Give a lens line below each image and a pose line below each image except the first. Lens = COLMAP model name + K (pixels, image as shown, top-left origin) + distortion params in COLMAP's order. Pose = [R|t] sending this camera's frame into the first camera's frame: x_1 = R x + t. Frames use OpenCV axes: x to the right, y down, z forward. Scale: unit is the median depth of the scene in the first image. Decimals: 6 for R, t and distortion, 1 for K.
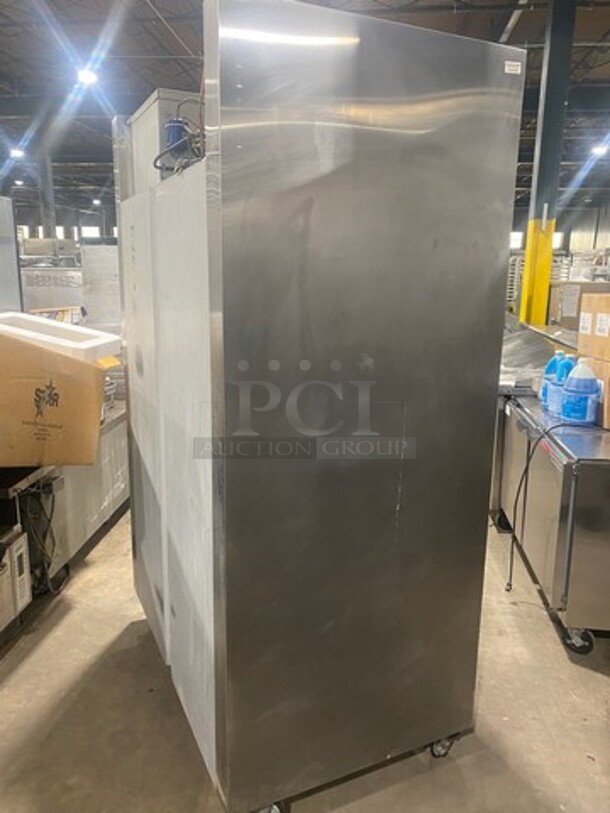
lens RADIAL K [[627.5, 0, 305.7], [0, 627.5, 403.4], [0, 0, 1]] dist [0.006226, 0.005743]
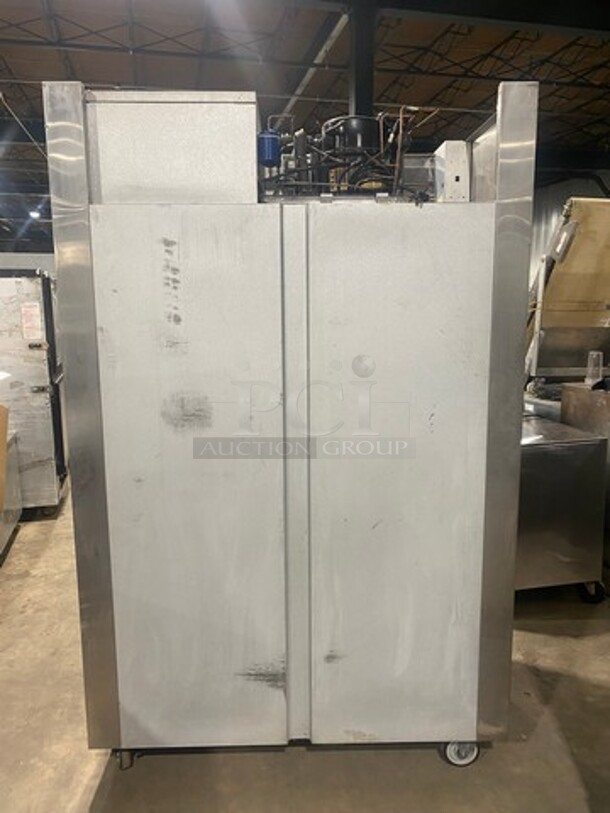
lens RADIAL K [[627.5, 0, 302.1], [0, 627.5, 409.5], [0, 0, 1]] dist [0.006226, 0.005743]
pose [[0.940870, -0.078333, 0.329586, -0.116371], [0.092830, 0.995275, -0.028455, 0.007161], [-0.325800, 0.057368, 0.943697, -0.008340]]
